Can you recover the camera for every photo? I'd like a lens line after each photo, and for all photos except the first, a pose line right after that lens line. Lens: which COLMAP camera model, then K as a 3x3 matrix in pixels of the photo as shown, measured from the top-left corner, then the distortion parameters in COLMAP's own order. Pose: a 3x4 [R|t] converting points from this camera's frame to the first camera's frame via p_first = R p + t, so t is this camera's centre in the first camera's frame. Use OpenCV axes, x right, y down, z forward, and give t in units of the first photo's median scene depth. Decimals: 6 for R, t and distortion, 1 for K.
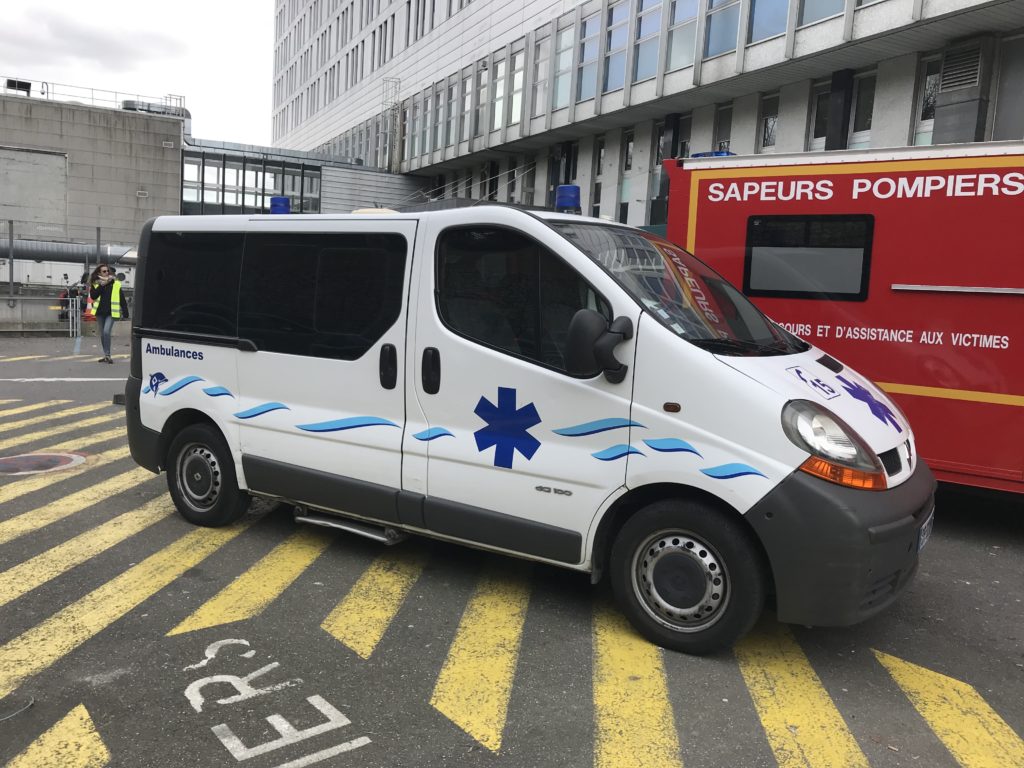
lens RADIAL K [[840.4, 0, 493.5], [0, 840.4, 384.1], [0, 0, 1]] dist [0.004142, 0.015109]
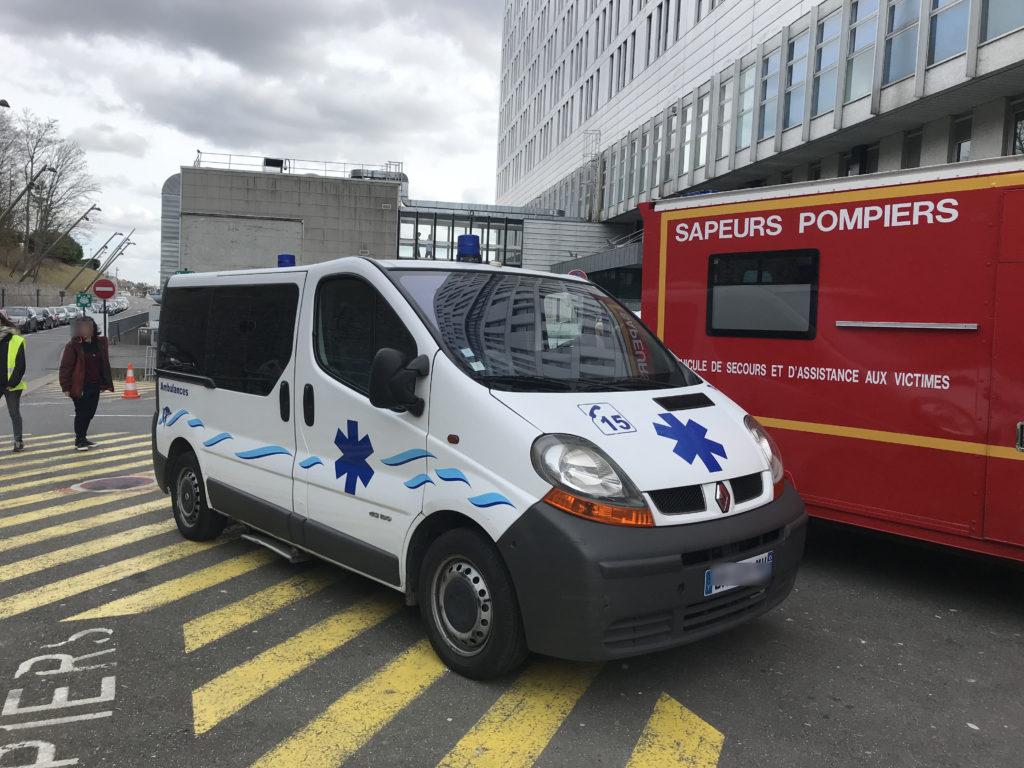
lens RADIAL K [[844.6, 0, 512.4], [0, 844.6, 382.9], [0, 0, 1]] dist [0.017850, -0.001583]
pose [[0.962104, 0.002199, -0.272675, 0.407010], [-0.017638, 0.998375, -0.054182, 0.009029], [0.272113, 0.056938, 0.960579, -0.008290]]
